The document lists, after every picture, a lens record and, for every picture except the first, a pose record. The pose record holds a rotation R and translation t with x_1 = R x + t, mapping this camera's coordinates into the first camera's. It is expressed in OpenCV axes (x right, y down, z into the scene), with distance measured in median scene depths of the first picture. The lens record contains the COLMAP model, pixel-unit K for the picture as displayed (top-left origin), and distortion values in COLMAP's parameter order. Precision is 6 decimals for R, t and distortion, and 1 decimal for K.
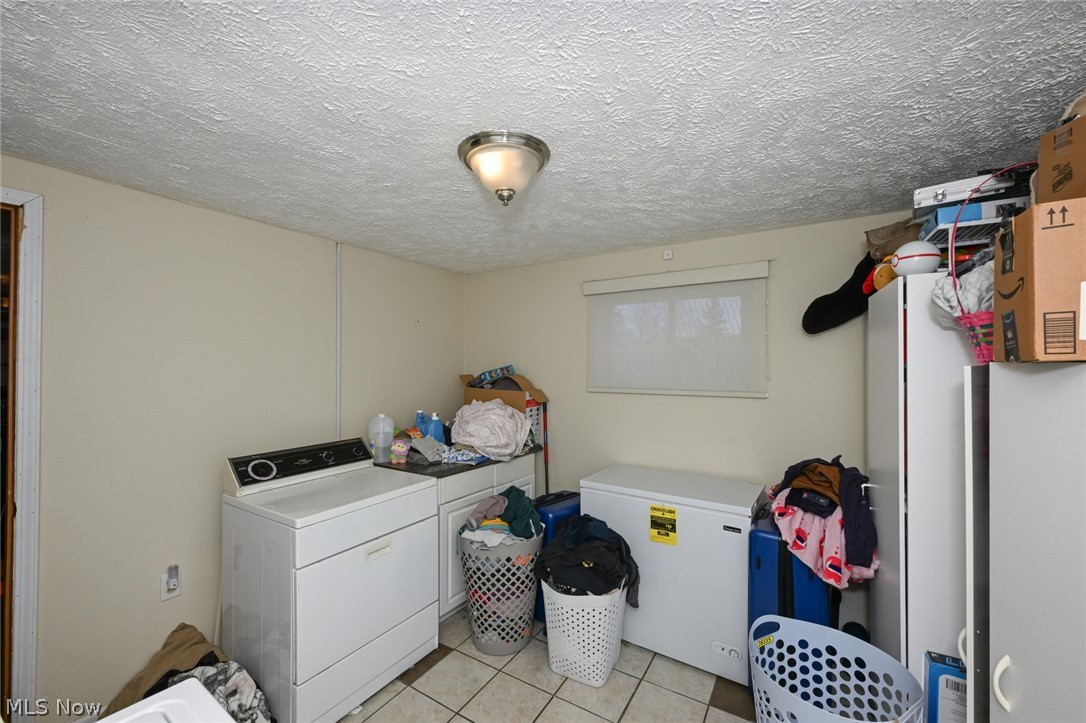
lens RADIAL K [[431.8, 0, 543.0], [0, 431.8, 361.5], [0, 0, 1]] dist [-0.003240, -0.000309]
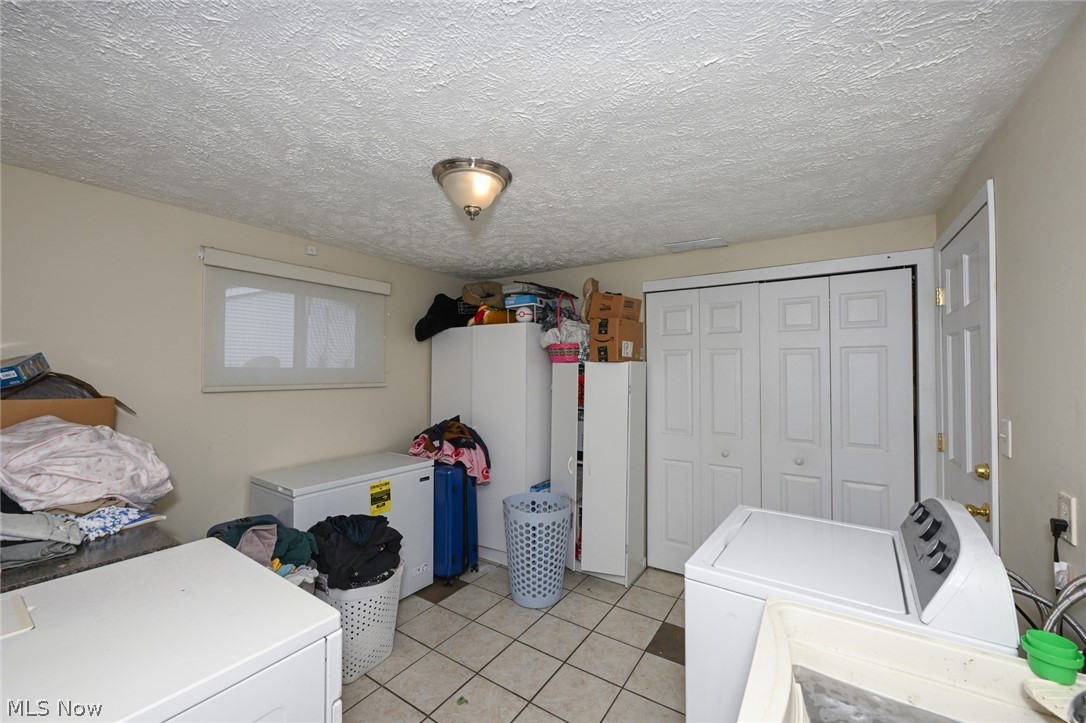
lens RADIAL K [[431.8, 0, 543.0], [0, 431.8, 361.5], [0, 0, 1]] dist [-0.003240, -0.000309]
pose [[0.028515, 0.017774, 0.999435, -0.970140], [-0.015352, 0.999732, -0.017341, 0.029297], [-0.999475, -0.014849, 0.028780, 0.598223]]
